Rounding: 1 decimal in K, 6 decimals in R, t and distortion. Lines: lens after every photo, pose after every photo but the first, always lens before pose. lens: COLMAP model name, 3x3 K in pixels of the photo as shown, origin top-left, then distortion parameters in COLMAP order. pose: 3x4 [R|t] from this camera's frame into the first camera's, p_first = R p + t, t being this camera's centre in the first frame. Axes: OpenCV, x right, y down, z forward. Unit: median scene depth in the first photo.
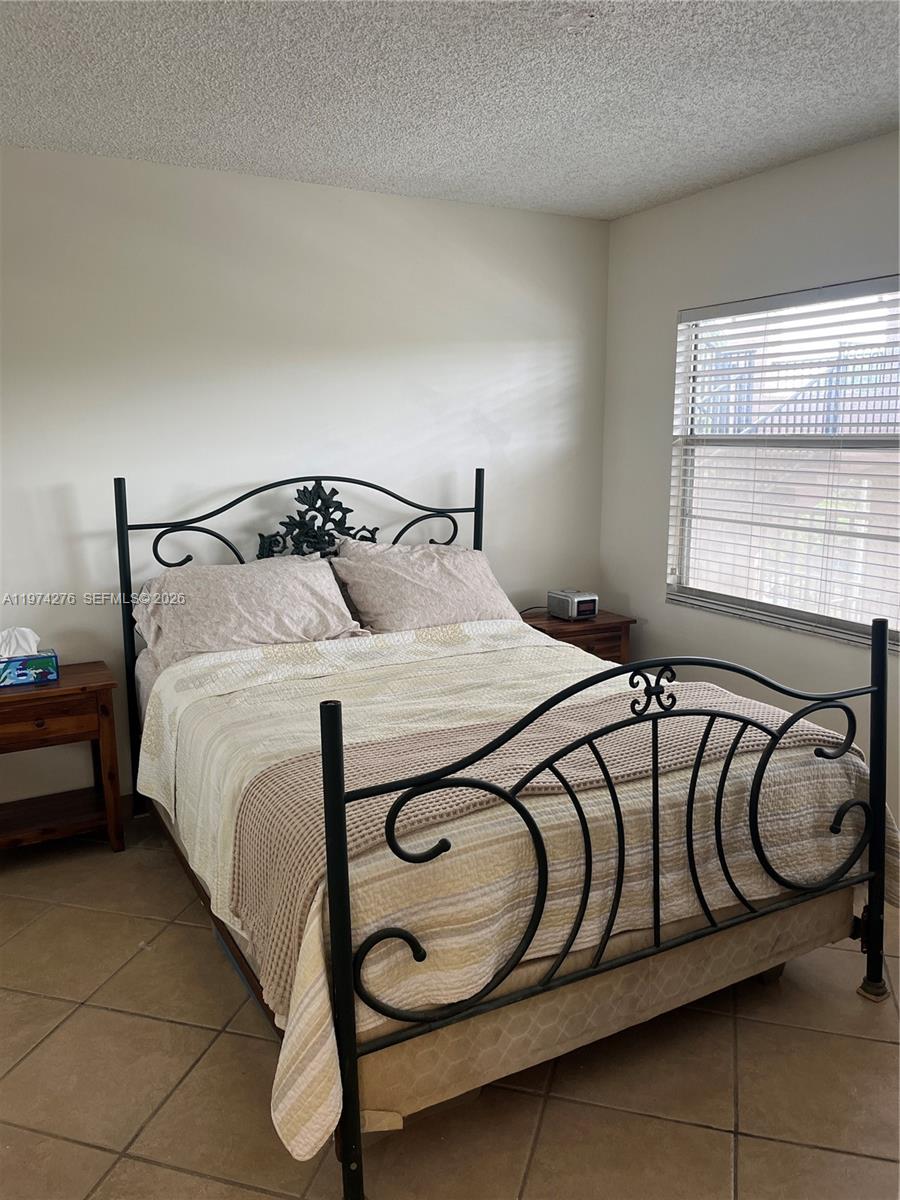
lens RADIAL K [[940.4, 0, 452.1], [0, 940.4, 617.3], [0, 0, 1]] dist [0.045556, -0.002795]
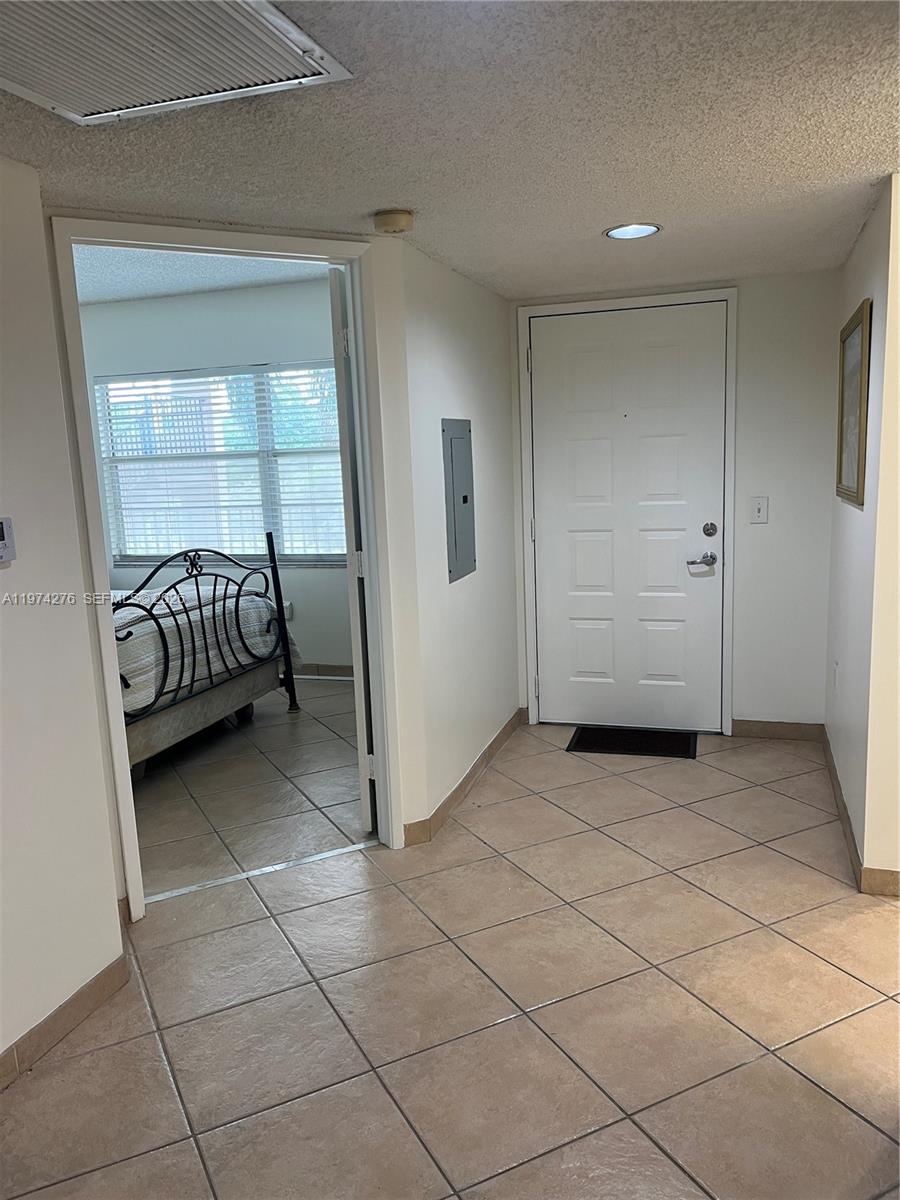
lens RADIAL K [[940.4, 0, 452.1], [0, 940.4, 617.3], [0, 0, 1]] dist [0.045556, -0.002795]
pose [[0.735054, -0.141339, 0.663113, -0.757330], [0.171283, 0.985017, 0.020086, 0.244122], [-0.656016, 0.098815, 0.748250, -0.934033]]
